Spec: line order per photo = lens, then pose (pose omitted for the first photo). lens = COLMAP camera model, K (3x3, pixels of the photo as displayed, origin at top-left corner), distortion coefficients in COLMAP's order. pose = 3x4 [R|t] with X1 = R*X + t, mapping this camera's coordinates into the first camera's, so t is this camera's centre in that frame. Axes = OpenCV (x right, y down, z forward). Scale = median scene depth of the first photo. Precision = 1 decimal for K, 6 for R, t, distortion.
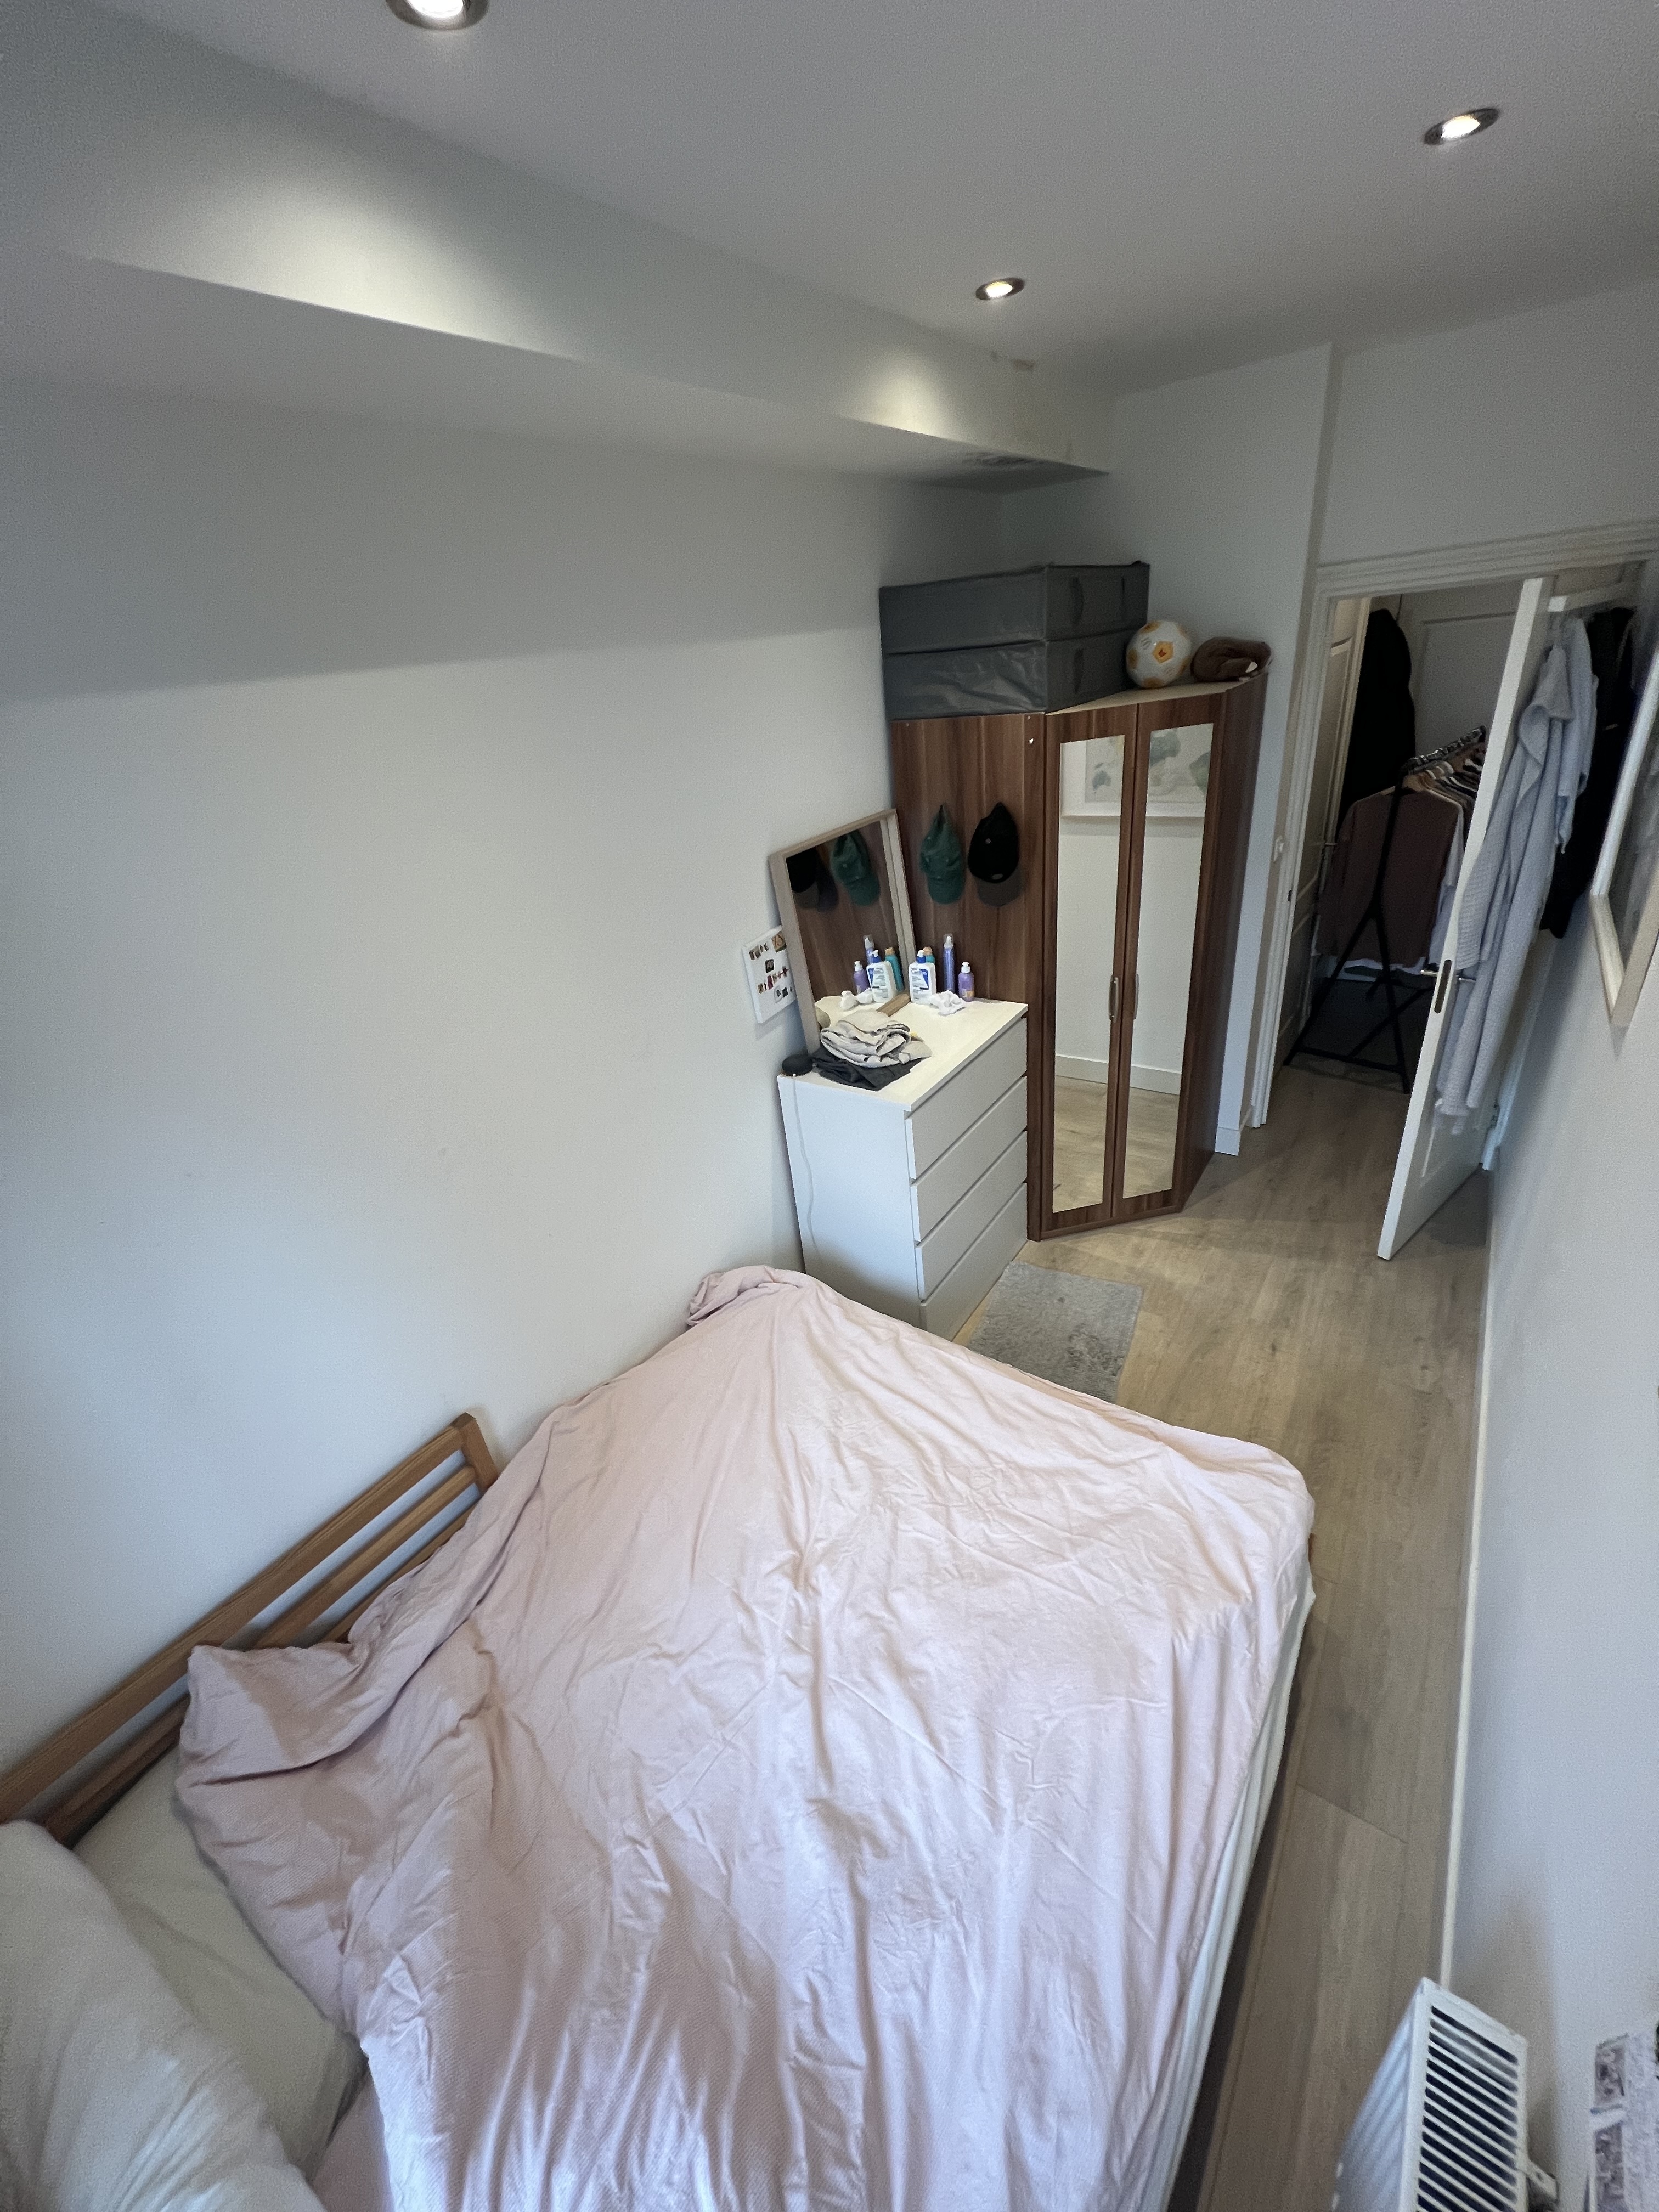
lens RADIAL K [[878.0, 0, 825.4], [0, 878.0, 1106.9], [0, 0, 1]] dist [-0.004251, -0.000088]
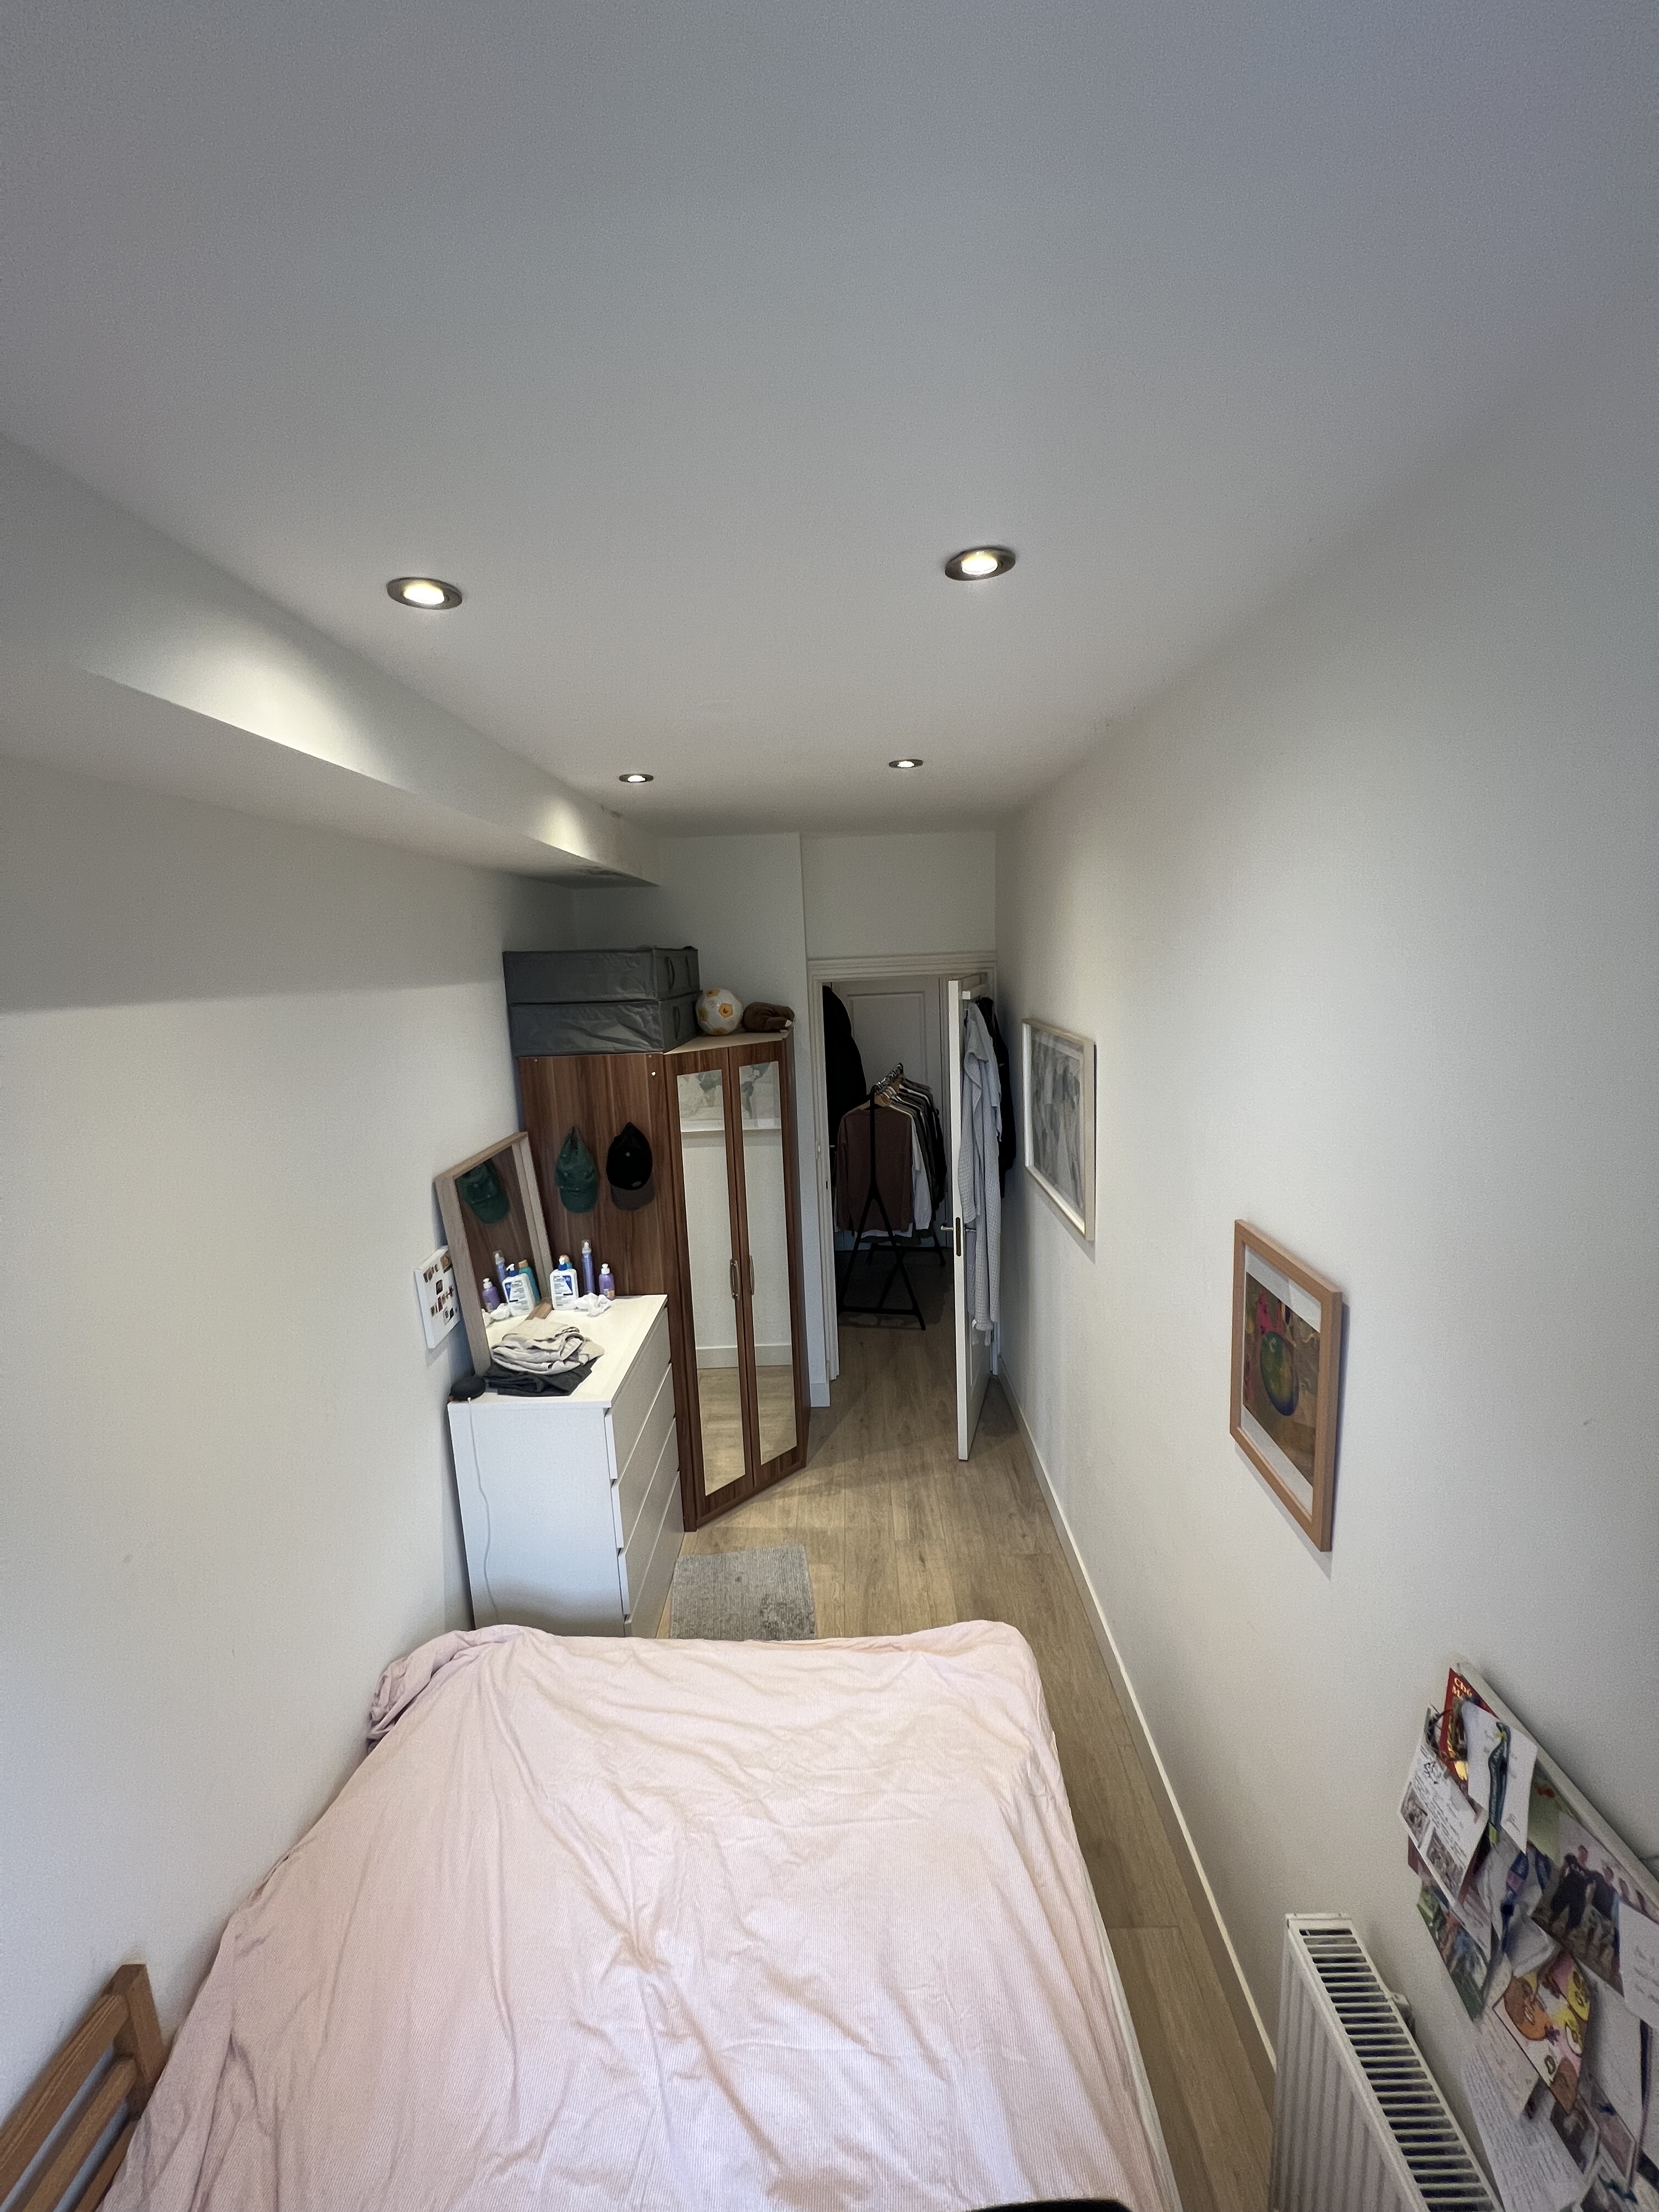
lens RADIAL K [[878.0, 0, 825.4], [0, 878.0, 1106.9], [0, 0, 1]] dist [-0.004251, -0.000088]
pose [[0.831693, -0.021655, 0.554813, -0.234424], [0.213866, 0.934633, -0.284116, 0.020386], [-0.512394, 0.354953, 0.781959, -0.052258]]
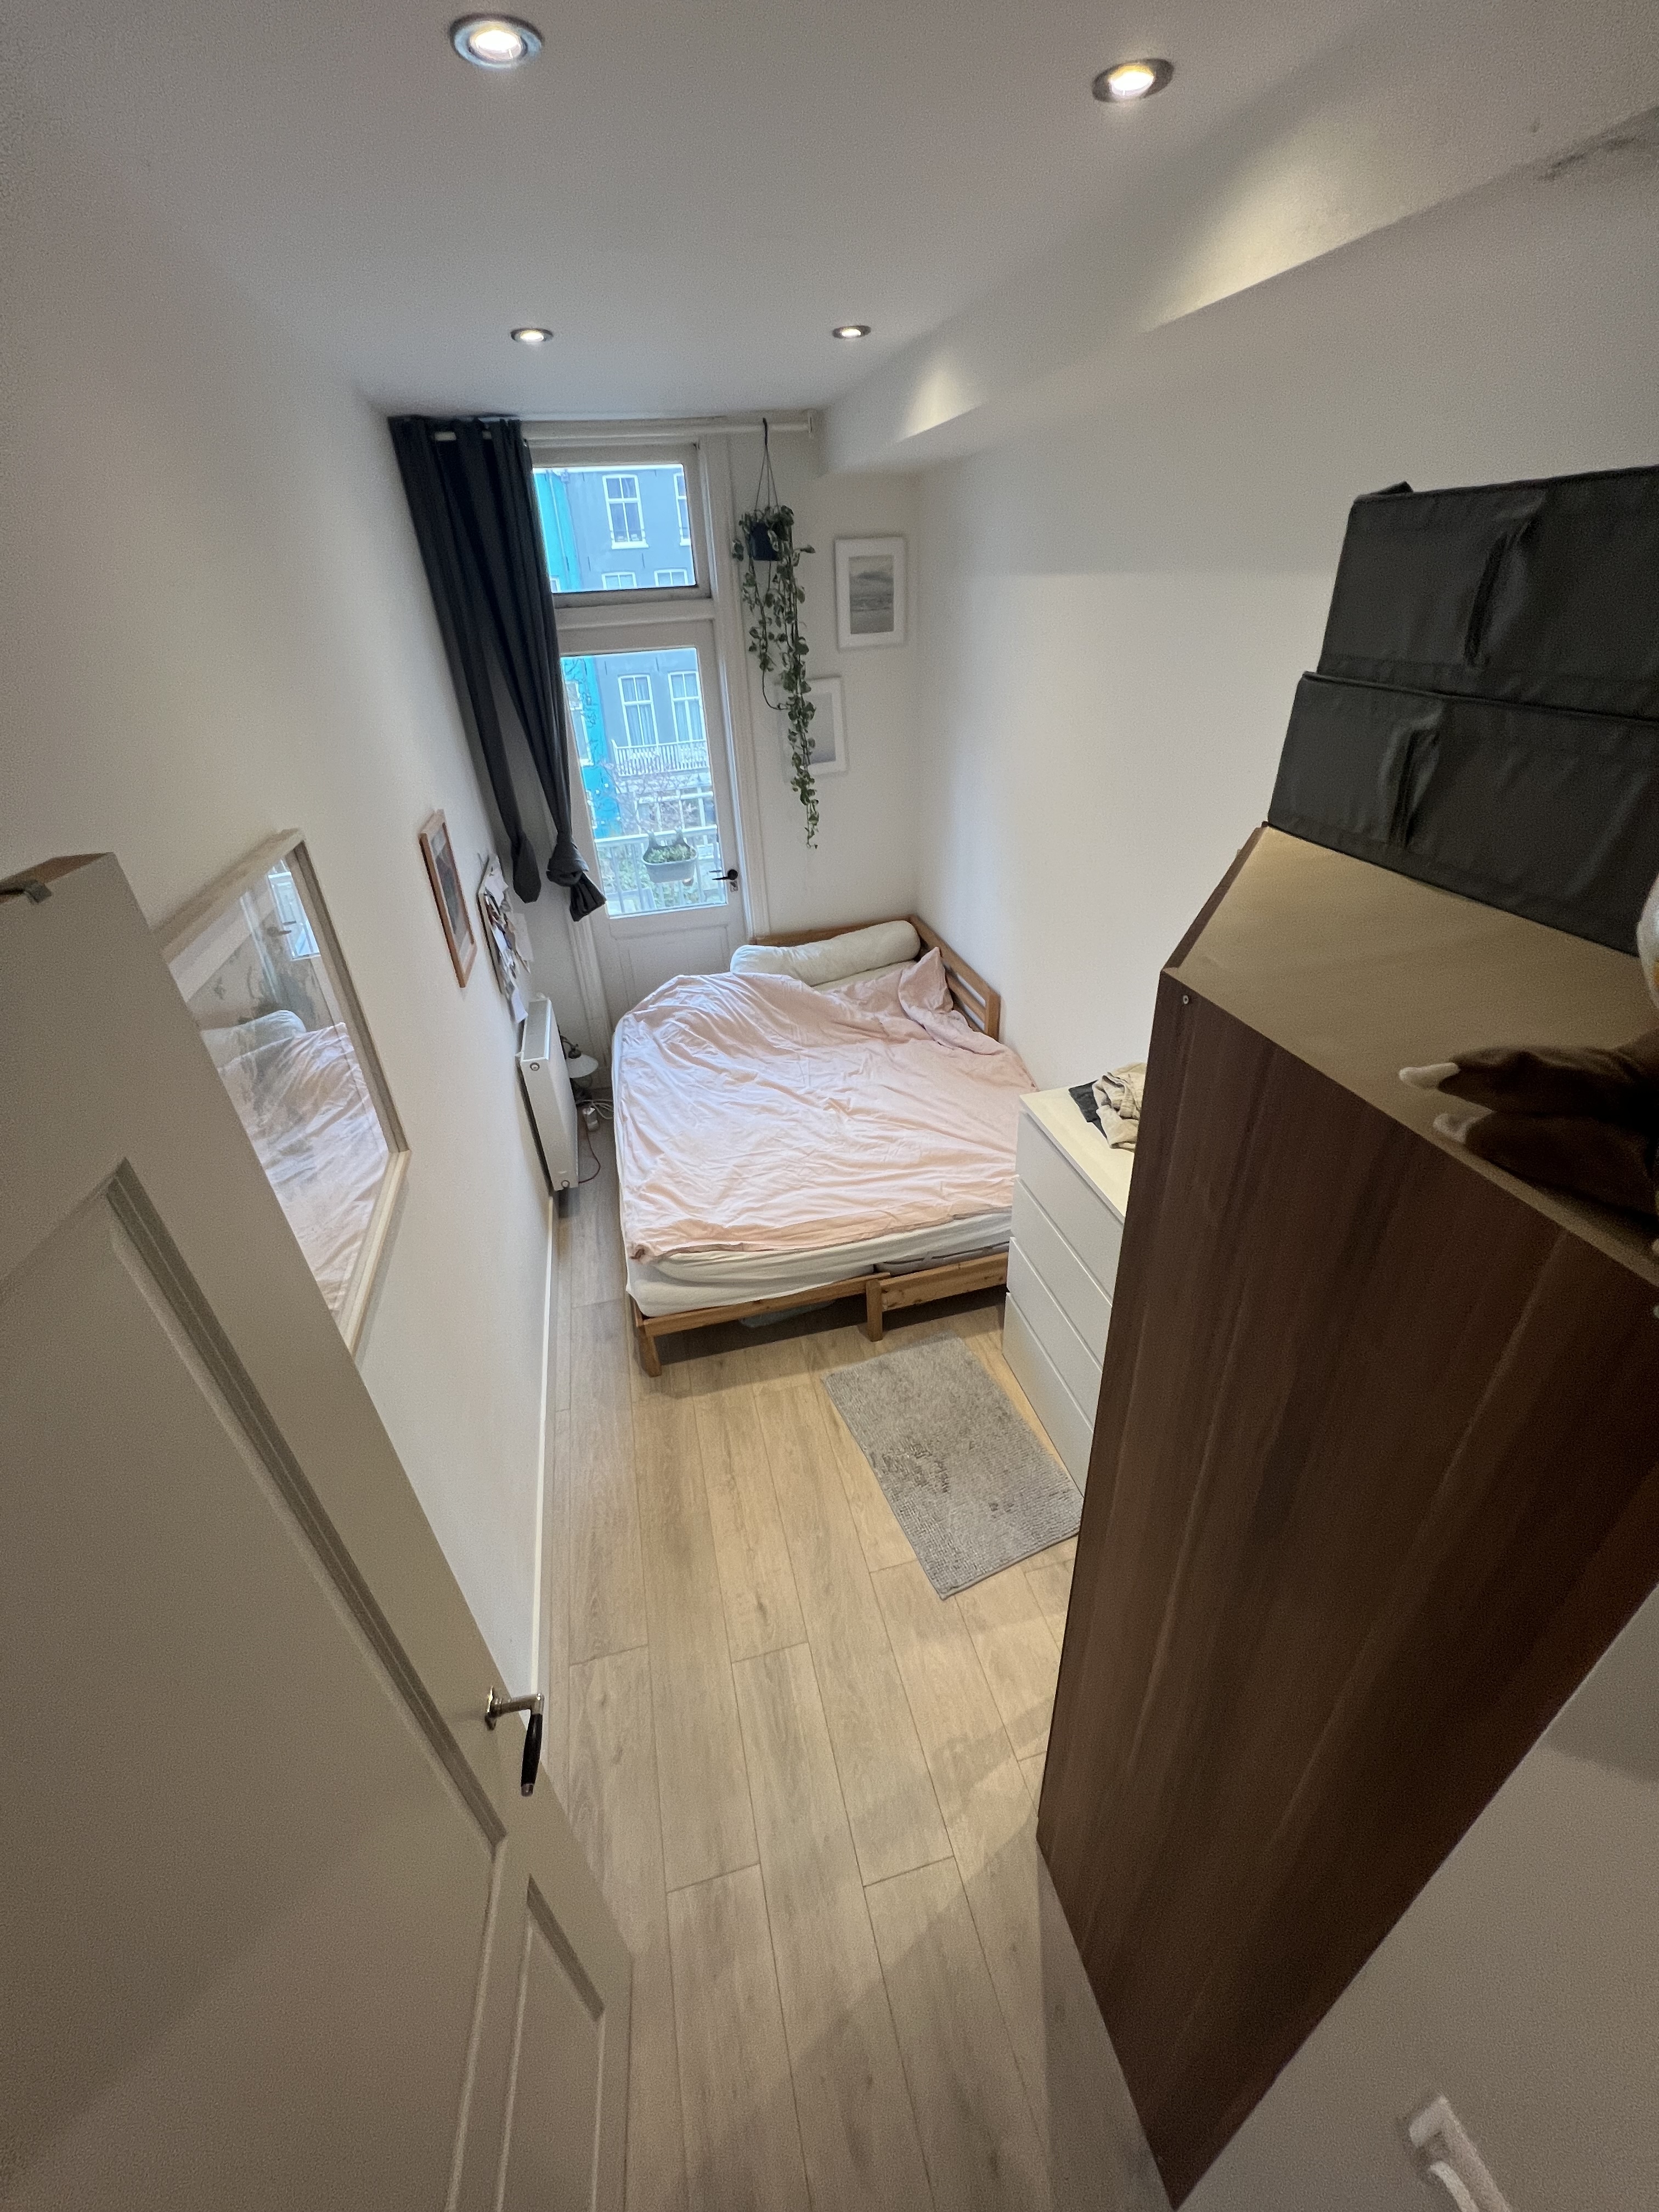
lens RADIAL K [[878.0, 0, 825.4], [0, 878.0, 1106.9], [0, 0, 1]] dist [-0.004251, -0.000088]
pose [[-0.647809, 0.511287, -0.564738, 0.726633], [-0.237954, 0.568420, 0.787577, -0.652991], [0.723686, 0.644581, -0.246564, 0.995628]]
